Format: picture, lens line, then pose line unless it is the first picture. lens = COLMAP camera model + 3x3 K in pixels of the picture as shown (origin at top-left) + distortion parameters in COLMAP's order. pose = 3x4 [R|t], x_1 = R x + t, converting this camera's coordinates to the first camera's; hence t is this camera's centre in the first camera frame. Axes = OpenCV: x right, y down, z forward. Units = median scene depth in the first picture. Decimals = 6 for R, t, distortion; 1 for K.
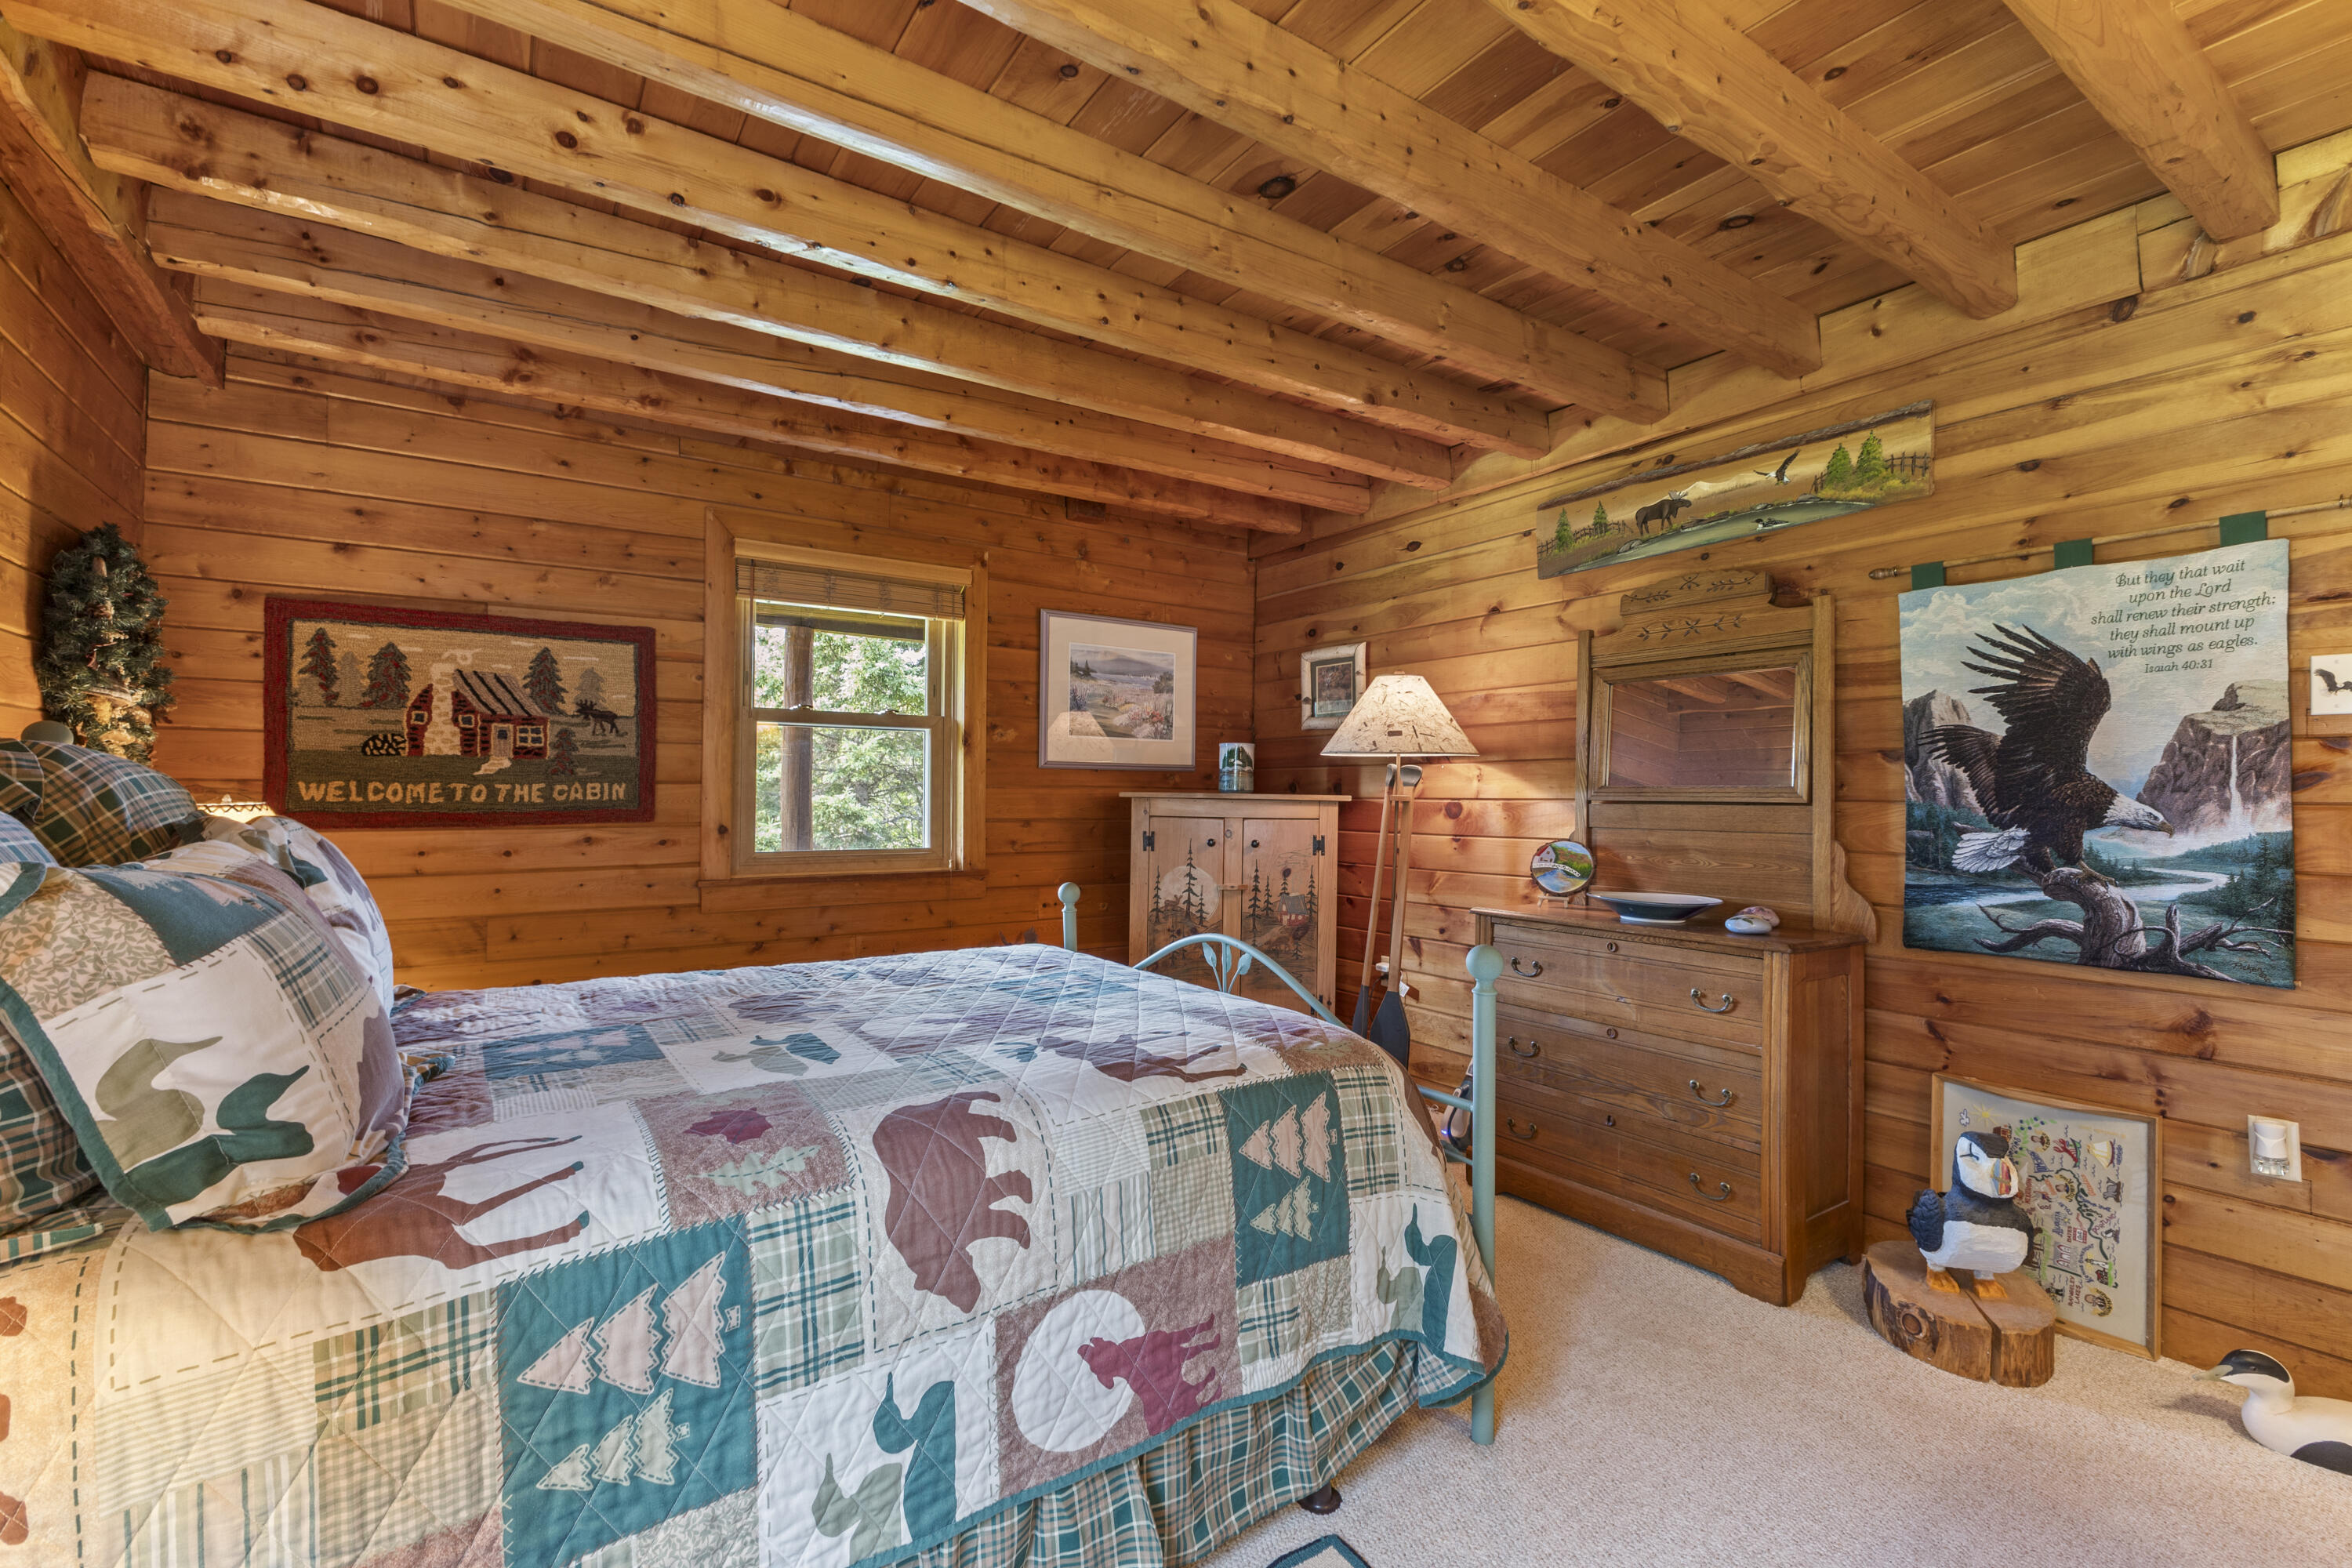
lens RADIAL K [[1029.0, 0, 1238.4], [0, 1029.0, 798.2], [0, 0, 1]] dist [0.015741, -0.001995]
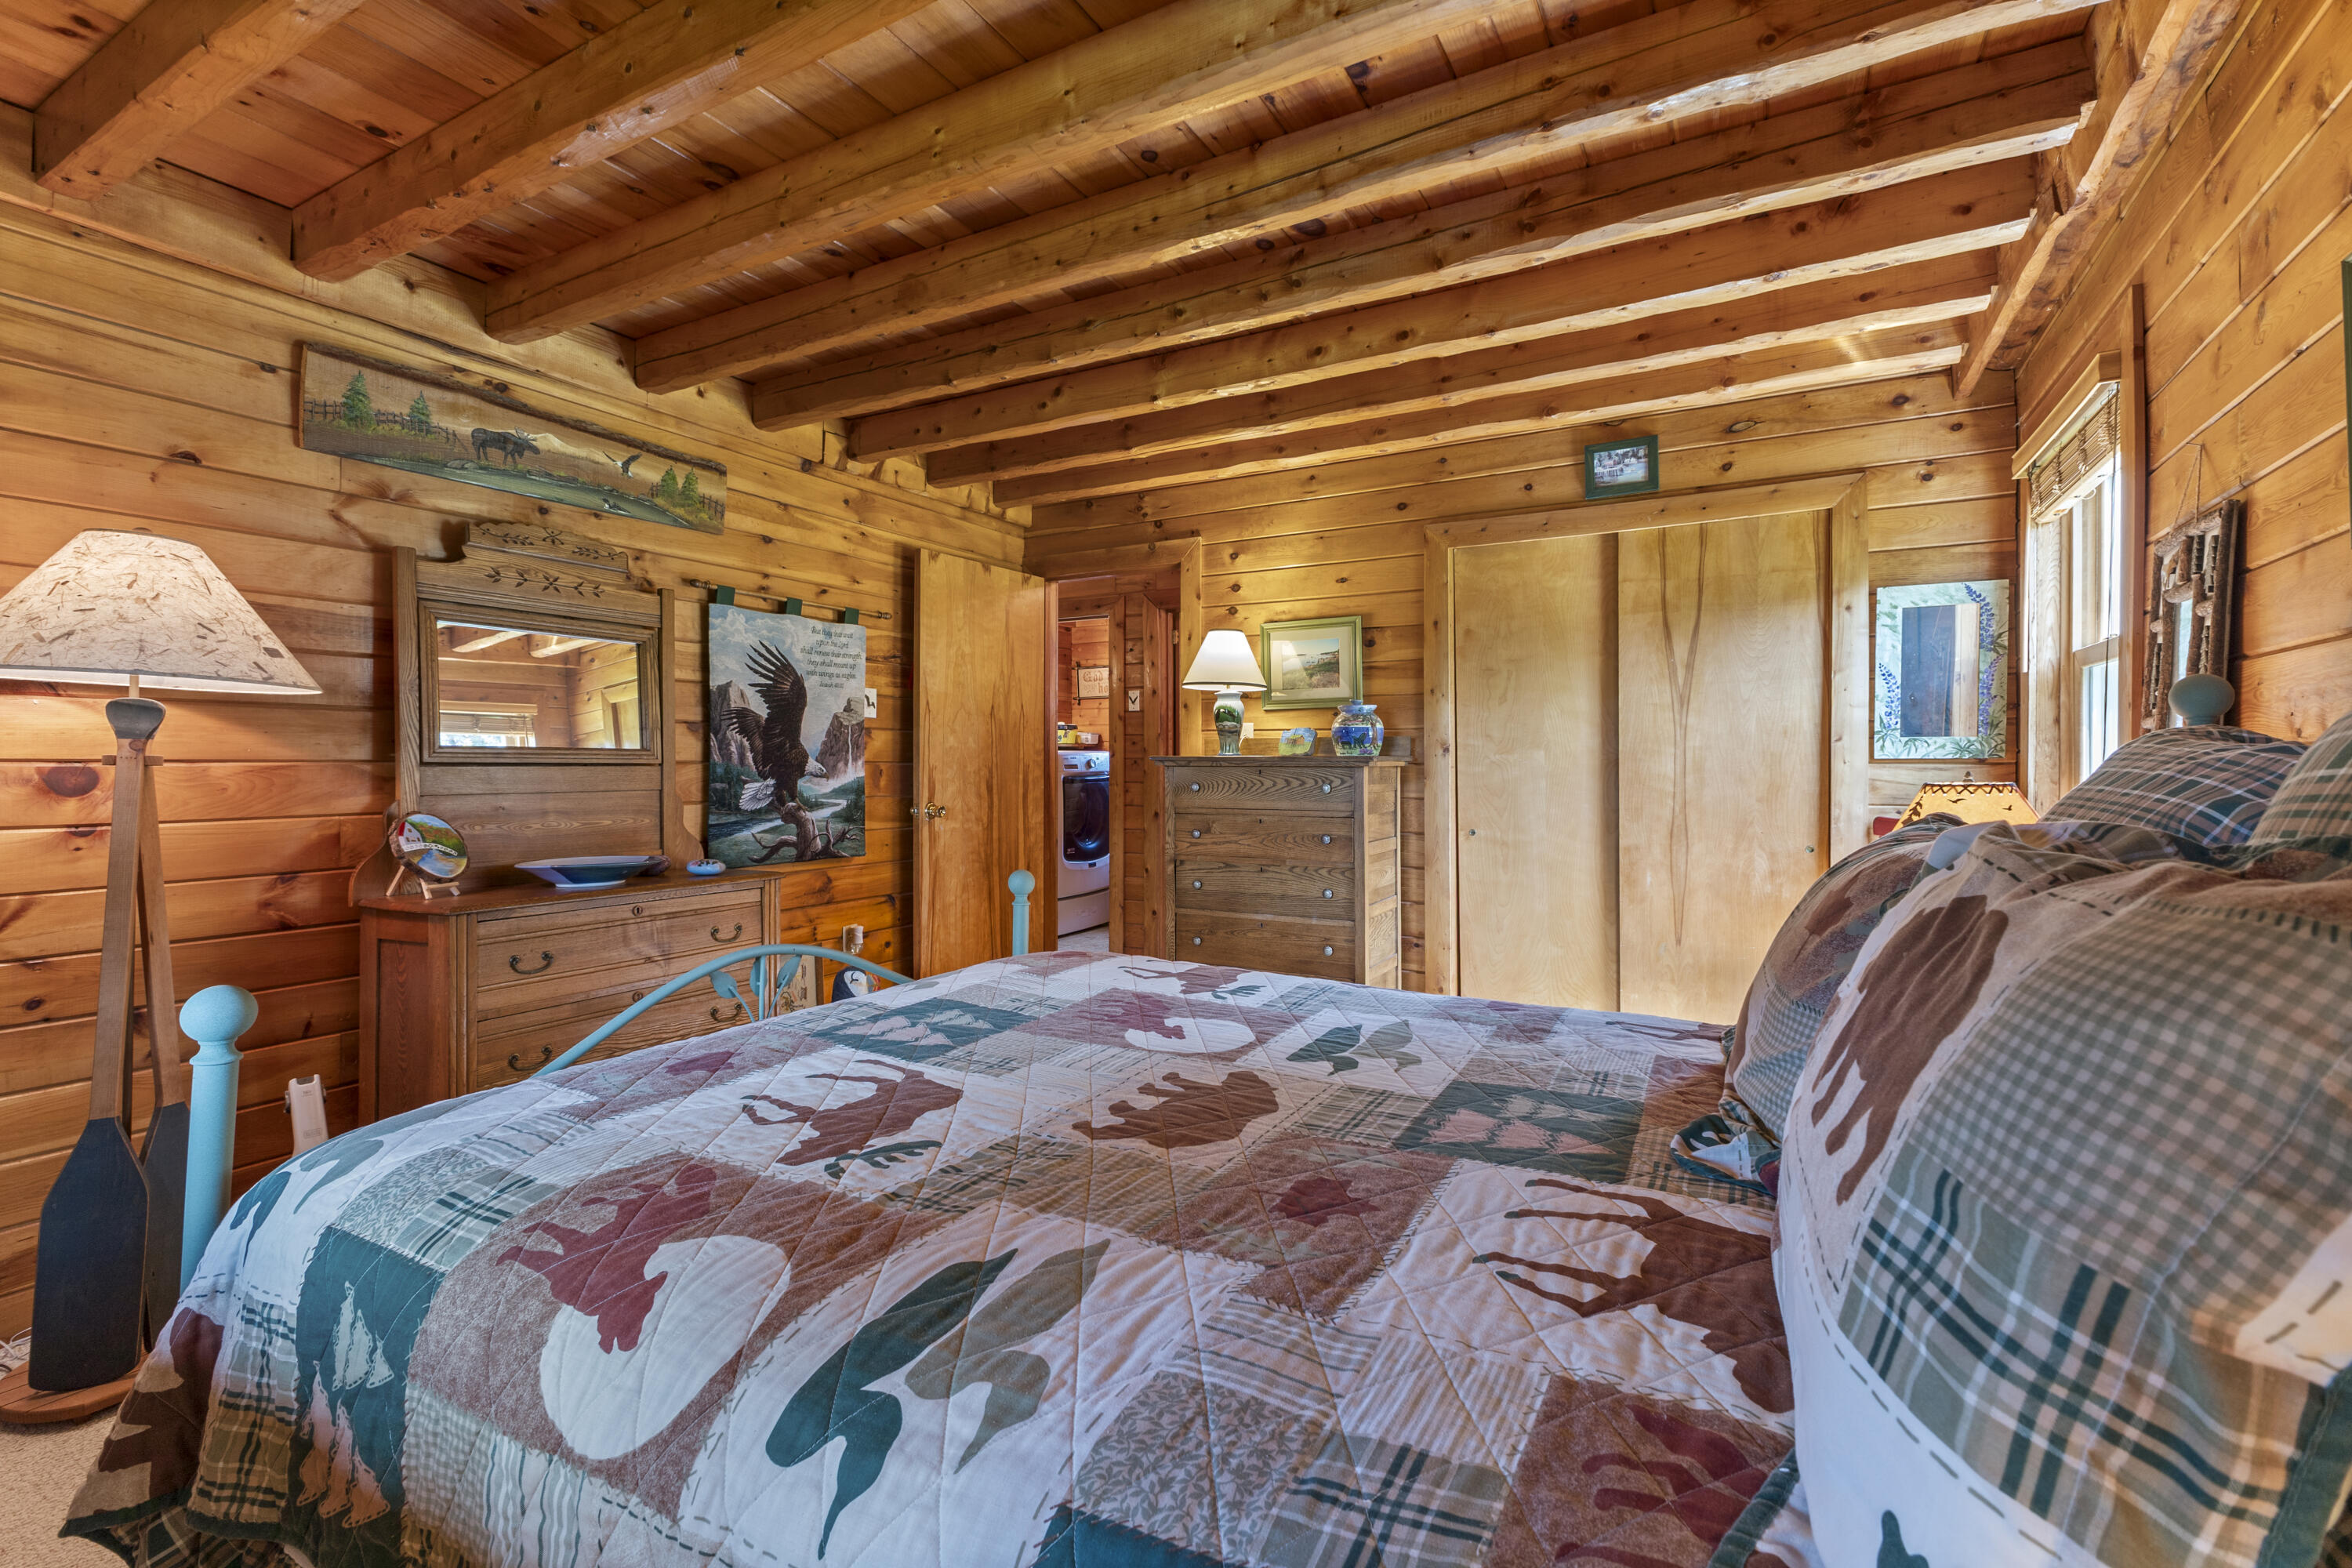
lens RADIAL K [[1029.0, 0, 1178.7], [0, 1029.0, 775.8], [0, 0, 1]] dist [0.015741, -0.001995]
pose [[-0.406623, -0.021613, 0.913341, -0.868067], [-0.007063, 0.999765, 0.020514, -0.010748], [-0.913569, 0.001891, -0.406680, 1.070772]]
